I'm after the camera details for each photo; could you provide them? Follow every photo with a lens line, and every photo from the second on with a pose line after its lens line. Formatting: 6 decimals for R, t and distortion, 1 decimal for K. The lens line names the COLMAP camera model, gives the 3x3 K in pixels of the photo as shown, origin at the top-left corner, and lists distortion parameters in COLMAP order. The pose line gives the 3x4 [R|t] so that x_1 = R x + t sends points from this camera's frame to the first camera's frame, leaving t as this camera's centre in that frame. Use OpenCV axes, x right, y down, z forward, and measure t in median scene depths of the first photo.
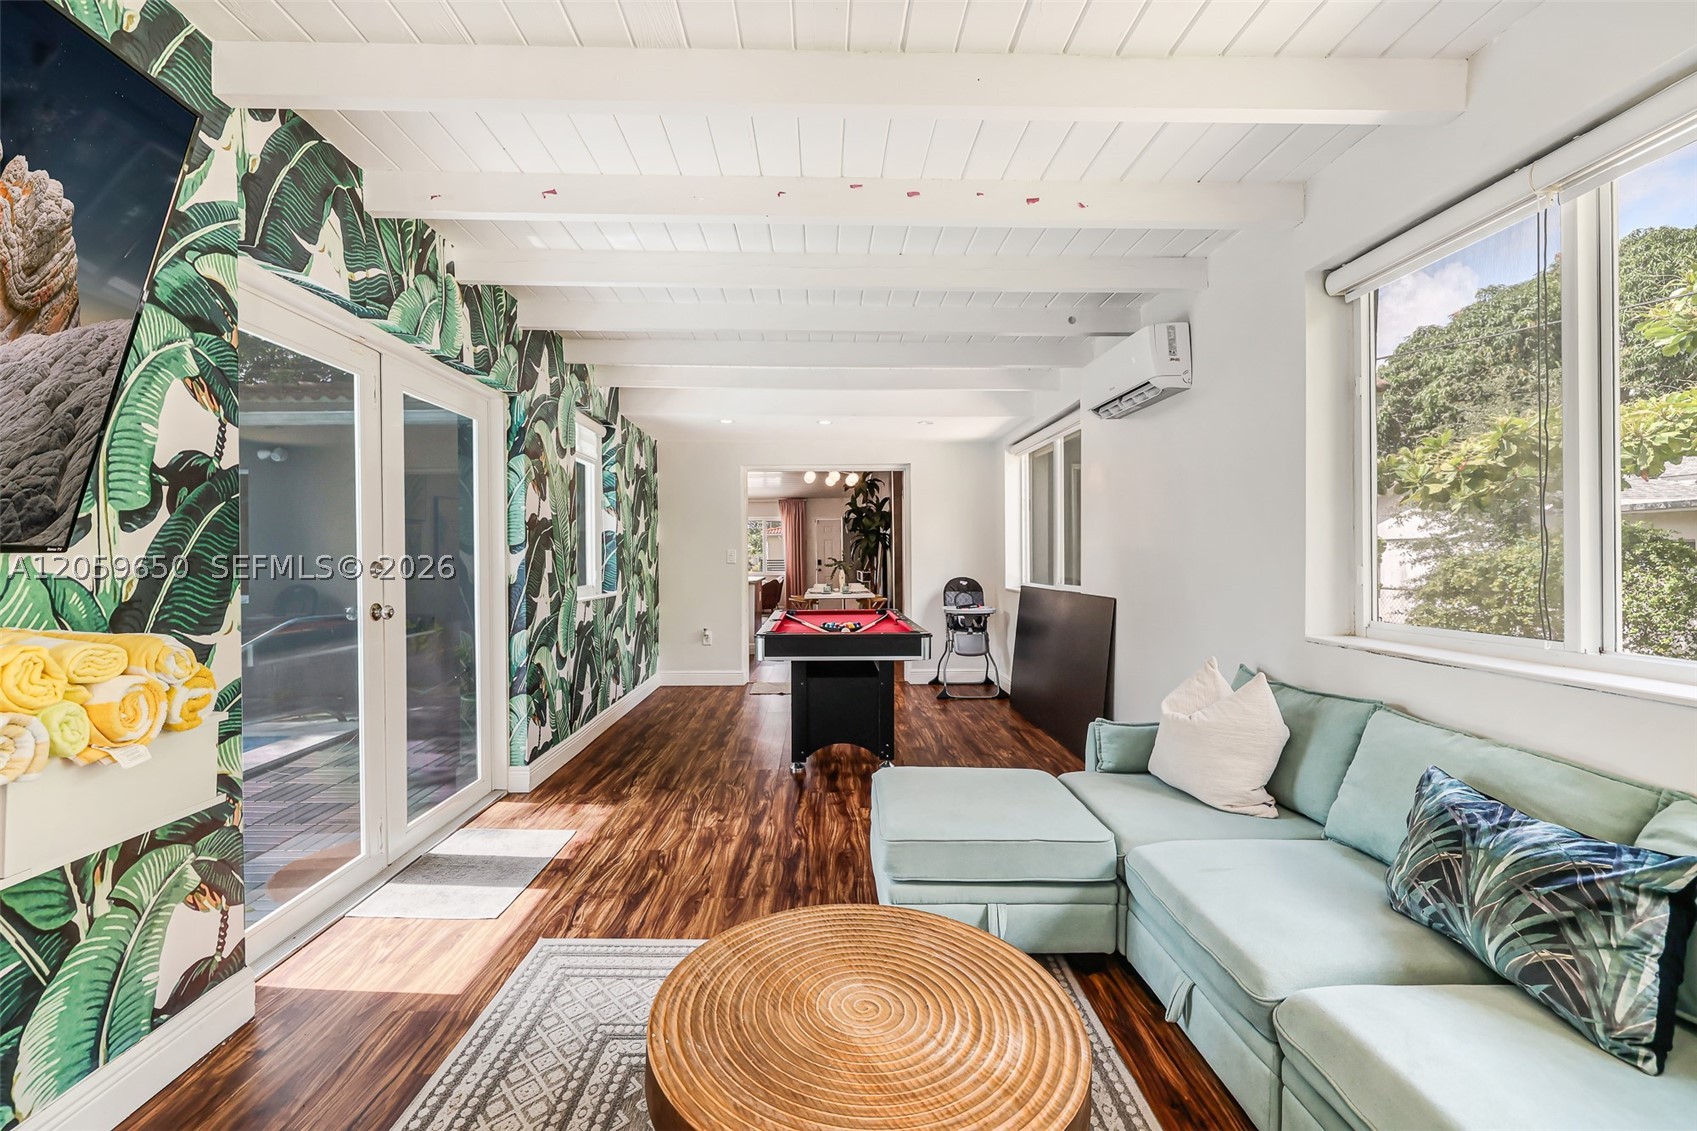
lens RADIAL K [[717.1, 0, 836.4], [0, 717.1, 558.5], [0, 0, 1]] dist [0.000542, -0.000539]
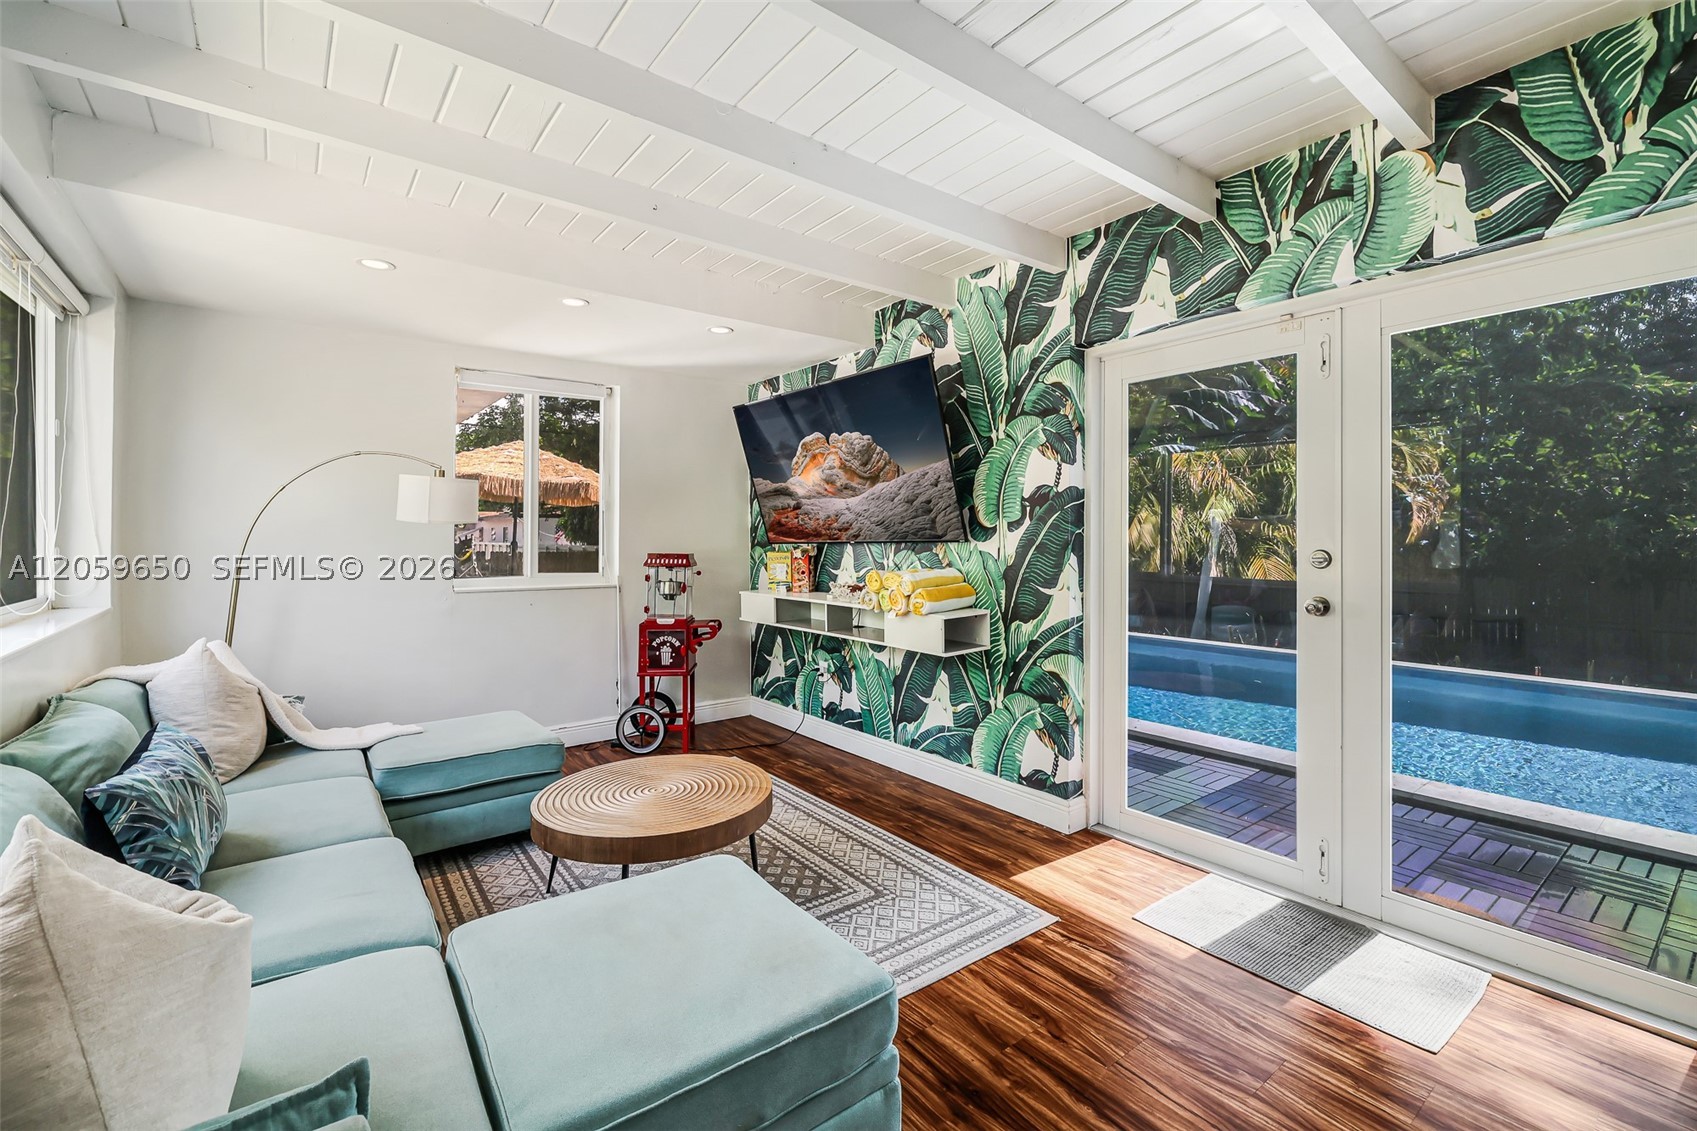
lens RADIAL K [[717.1, 0, 835.8], [0, 717.1, 551.2], [0, 0, 1]] dist [0.000542, -0.000539]
pose [[-0.804381, 0.000558, -0.594114, 0.577184], [-0.006792, 0.999926, 0.010135, 0.000746], [0.594075, 0.012187, -0.804317, 2.100302]]
